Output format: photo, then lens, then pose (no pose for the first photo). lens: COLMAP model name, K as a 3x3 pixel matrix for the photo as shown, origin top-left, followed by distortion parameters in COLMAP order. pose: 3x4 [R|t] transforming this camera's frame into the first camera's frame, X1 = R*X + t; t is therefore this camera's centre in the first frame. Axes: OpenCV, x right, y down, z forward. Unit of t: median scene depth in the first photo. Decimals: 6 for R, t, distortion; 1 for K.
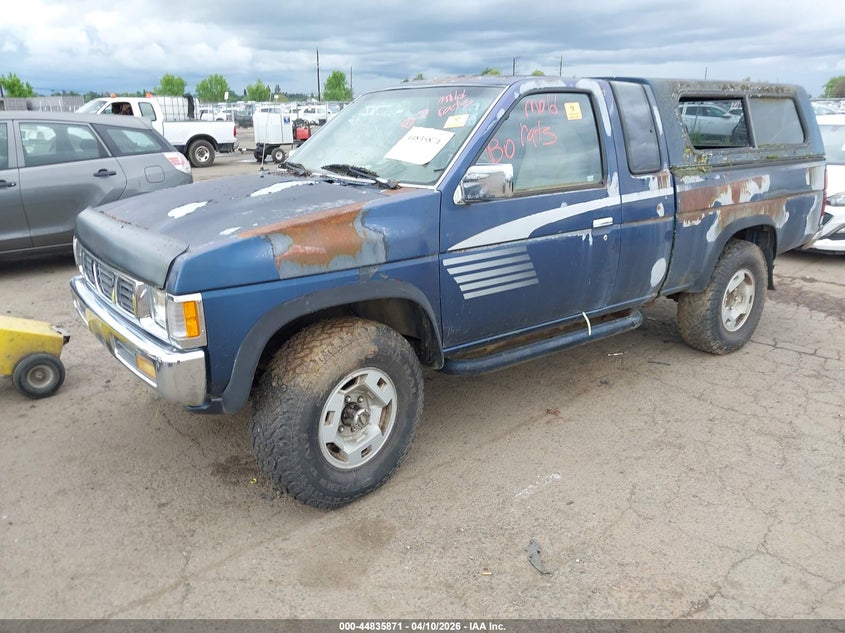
lens RADIAL K [[677.0, 0, 422.5], [0, 677.0, 316.5], [0, 0, 1]] dist [0.007277, -0.011127]
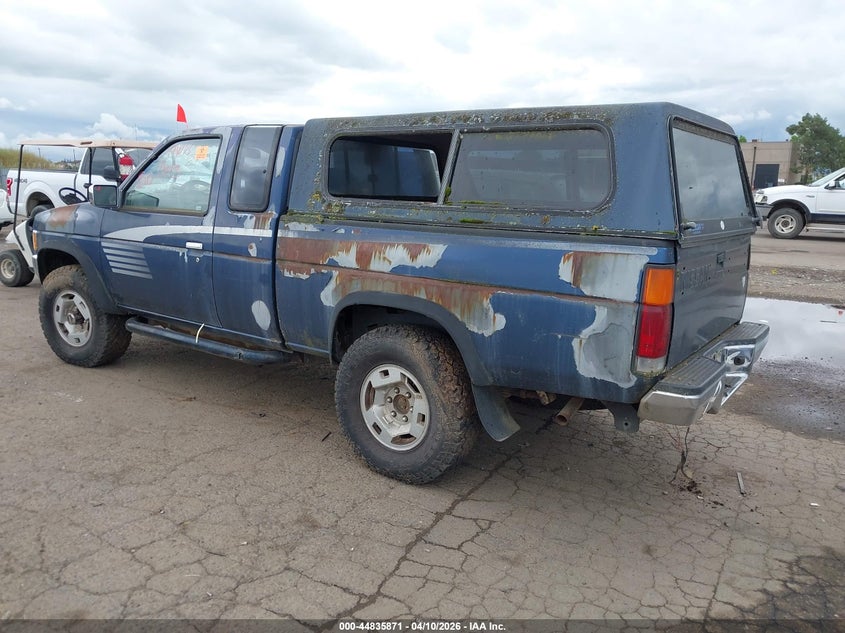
lens RADIAL K [[677.0, 0, 422.5], [0, 677.0, 316.5], [0, 0, 1]] dist [0.007277, -0.011127]
pose [[0.269153, 0.201111, -0.941866, 1.374400], [-0.300070, 0.946787, 0.116412, -0.255351], [0.915158, 0.251293, 0.315178, 0.942924]]
